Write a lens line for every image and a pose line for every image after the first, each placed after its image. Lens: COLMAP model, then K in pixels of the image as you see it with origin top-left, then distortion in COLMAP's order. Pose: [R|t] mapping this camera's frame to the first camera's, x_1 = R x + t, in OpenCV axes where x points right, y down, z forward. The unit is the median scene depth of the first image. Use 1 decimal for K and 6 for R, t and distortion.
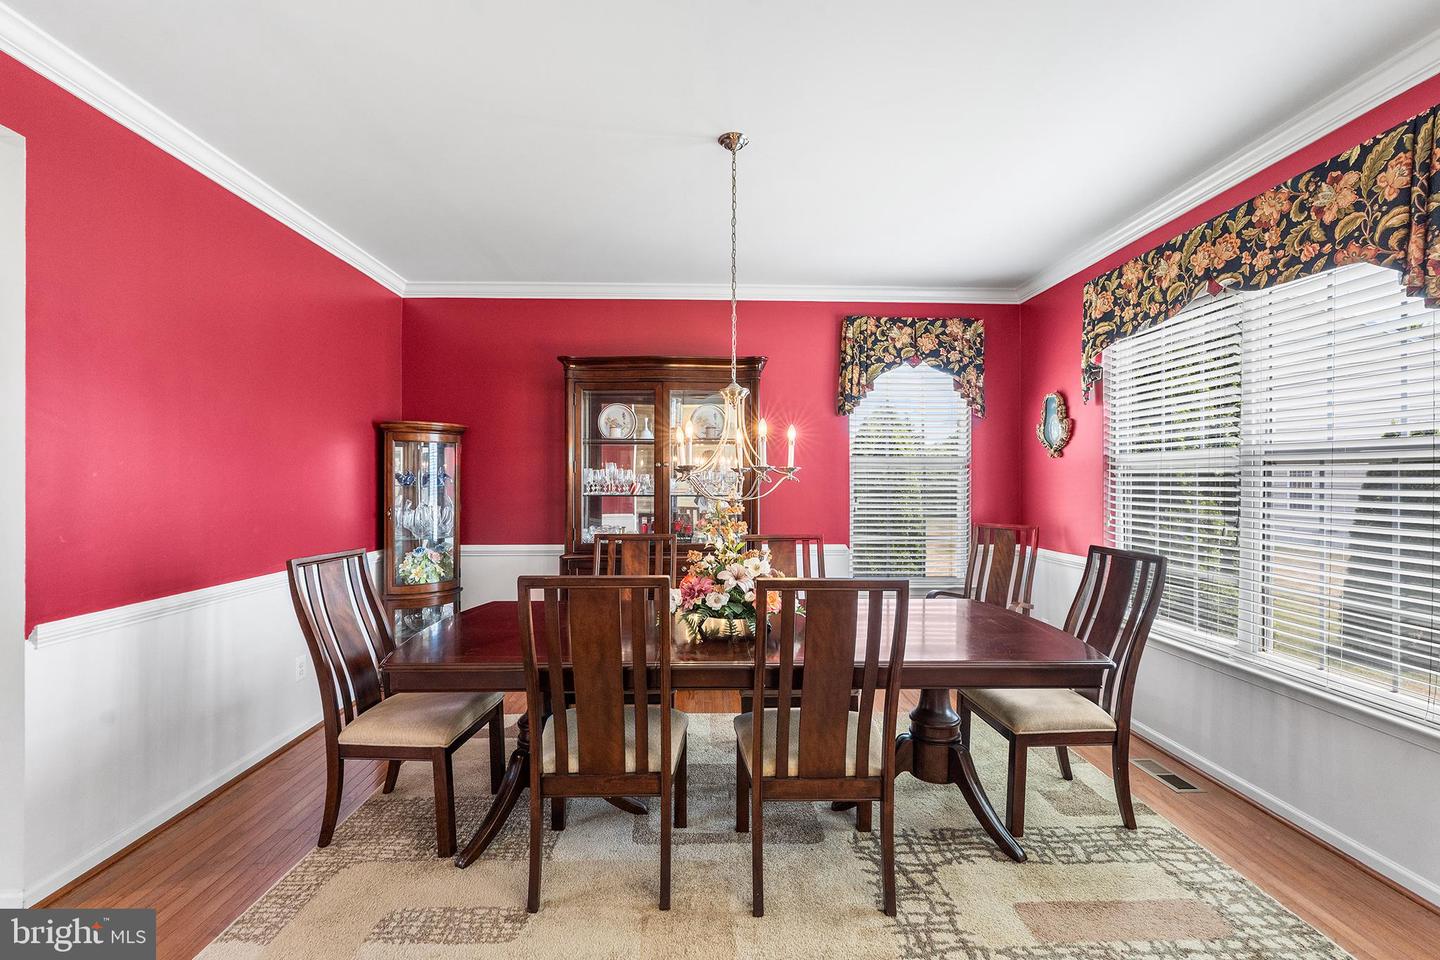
lens RADIAL K [[646.6, 0, 713.1], [0, 646.6, 476.6], [0, 0, 1]] dist [-0.010104, 0.000900]
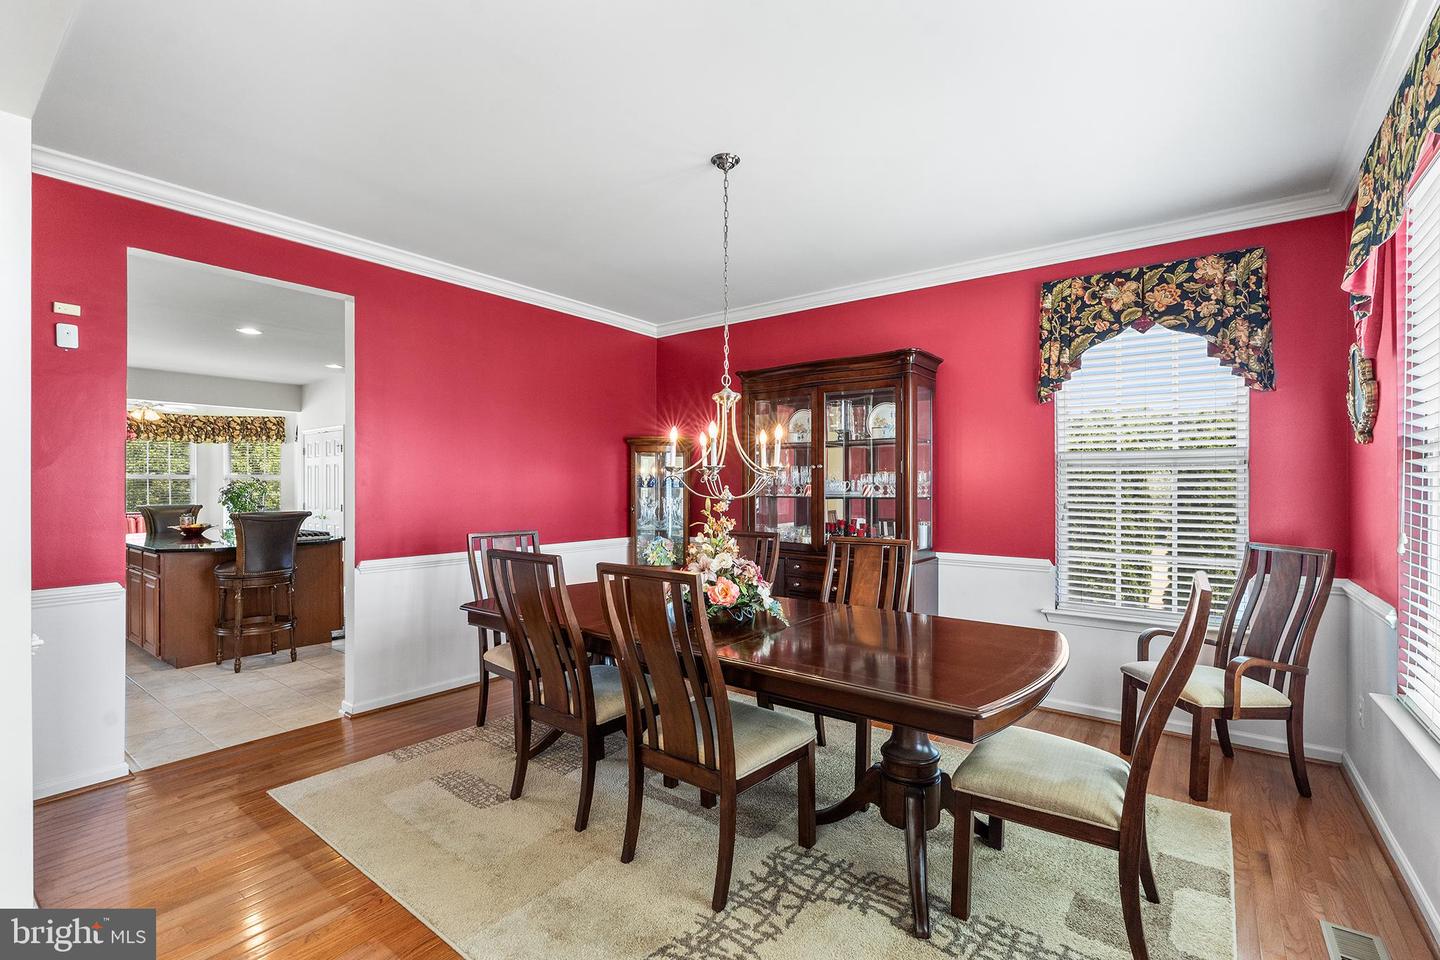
lens RADIAL K [[648.3, 0, 721.0], [0, 648.3, 484.0], [0, 0, 1]] dist [-0.007984, 0.000975]
pose [[0.776861, -0.004012, -0.629659, 0.406176], [0.003029, 0.999992, -0.002635, 0.009303], [0.629665, 0.000140, 0.776867, 0.098968]]
